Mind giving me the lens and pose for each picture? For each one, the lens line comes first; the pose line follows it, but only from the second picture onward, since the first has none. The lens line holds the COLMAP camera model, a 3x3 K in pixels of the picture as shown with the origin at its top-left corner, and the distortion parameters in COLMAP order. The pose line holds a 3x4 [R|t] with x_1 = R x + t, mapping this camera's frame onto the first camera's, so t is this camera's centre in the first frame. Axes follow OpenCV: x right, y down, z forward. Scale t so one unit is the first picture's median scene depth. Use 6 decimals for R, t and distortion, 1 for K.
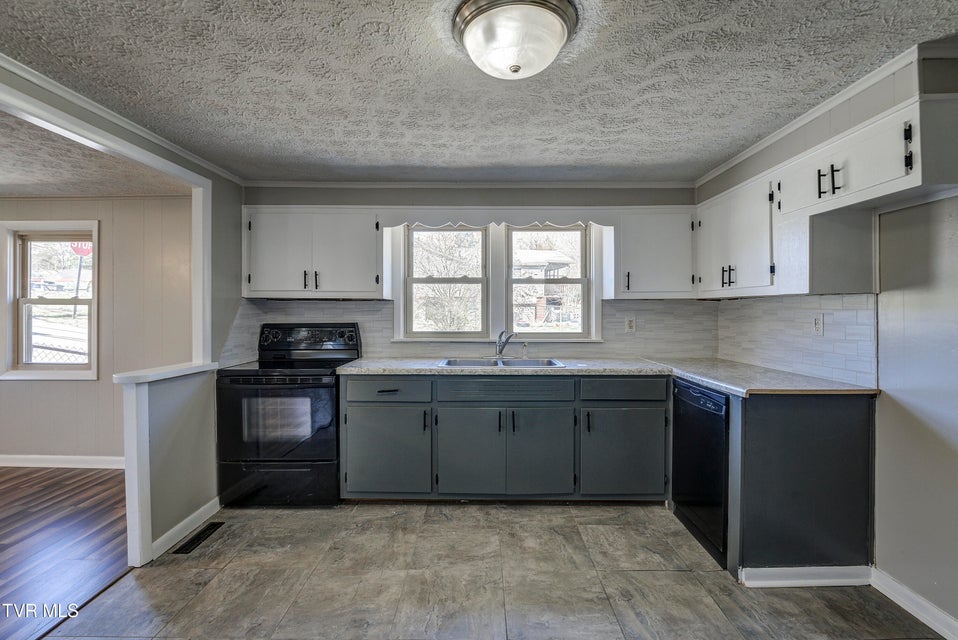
lens RADIAL K [[441.8, 0, 464.0], [0, 441.8, 311.1], [0, 0, 1]] dist [-0.022336, -0.000462]
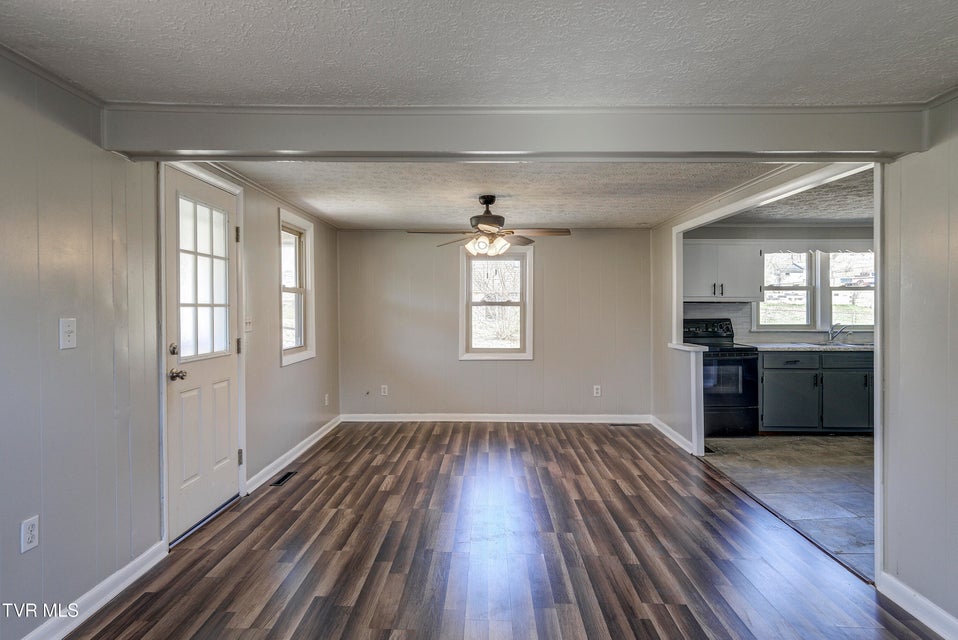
lens RADIAL K [[549.9, 0, 451.7], [0, 549.9, 311.8], [0, 0, 1]] dist [0.010855, 0.000913]
pose [[0.999972, -0.002054, -0.007153, -1.348960], [0.002099, 0.999978, 0.006282, -0.009407], [0.007140, -0.006297, 0.999955, -0.954959]]
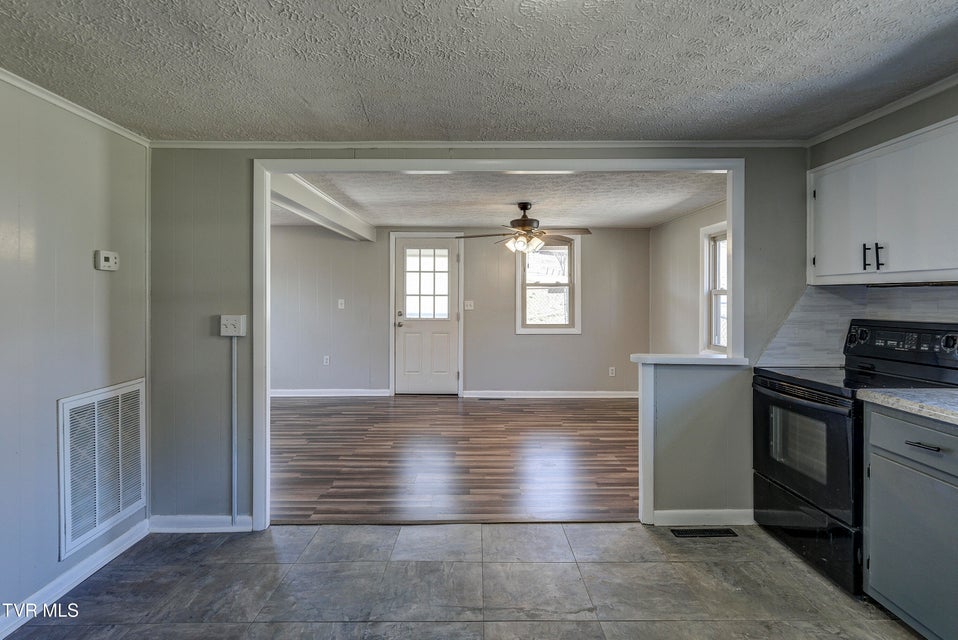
lens RADIAL K [[504.2, 0, 496.2], [0, 504.2, 300.7], [0, 0, 1]] dist [-0.004353, -0.002776]
pose [[0.047760, 0.003819, -0.998852, 0.432700], [-0.005140, 0.999980, 0.003577, -0.002928], [0.998846, 0.004963, 0.047779, 0.419397]]
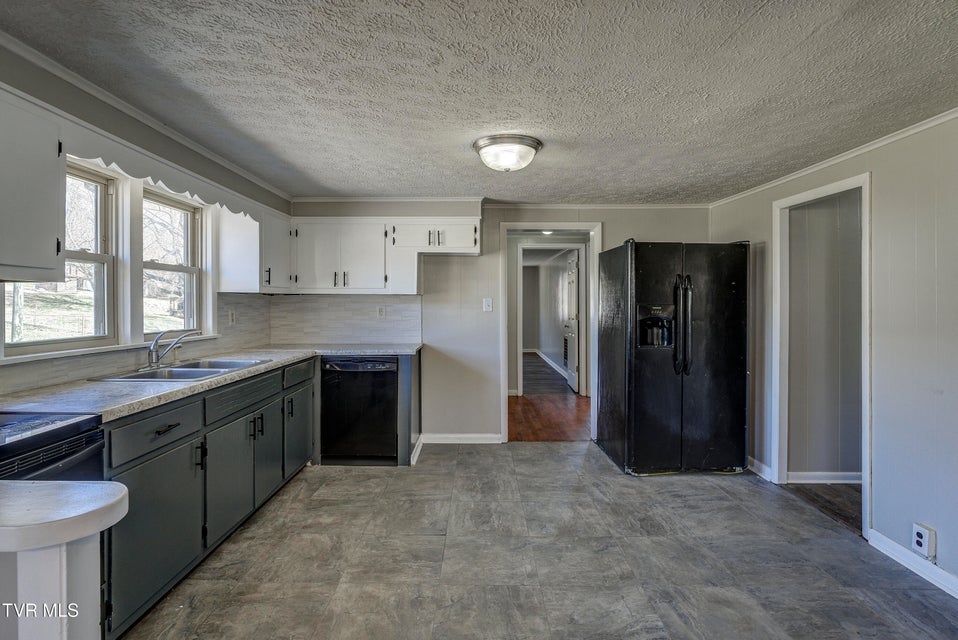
lens RADIAL K [[472.0, 0, 492.8], [0, 472.0, 303.4], [0, 0, 1]] dist [-0.000576, -0.001230]
pose [[-0.035003, -0.000869, 0.999387, -0.870871], [0.001669, 0.999998, 0.000928, -0.002578], [-0.999386, 0.001700, -0.035002, 0.539625]]
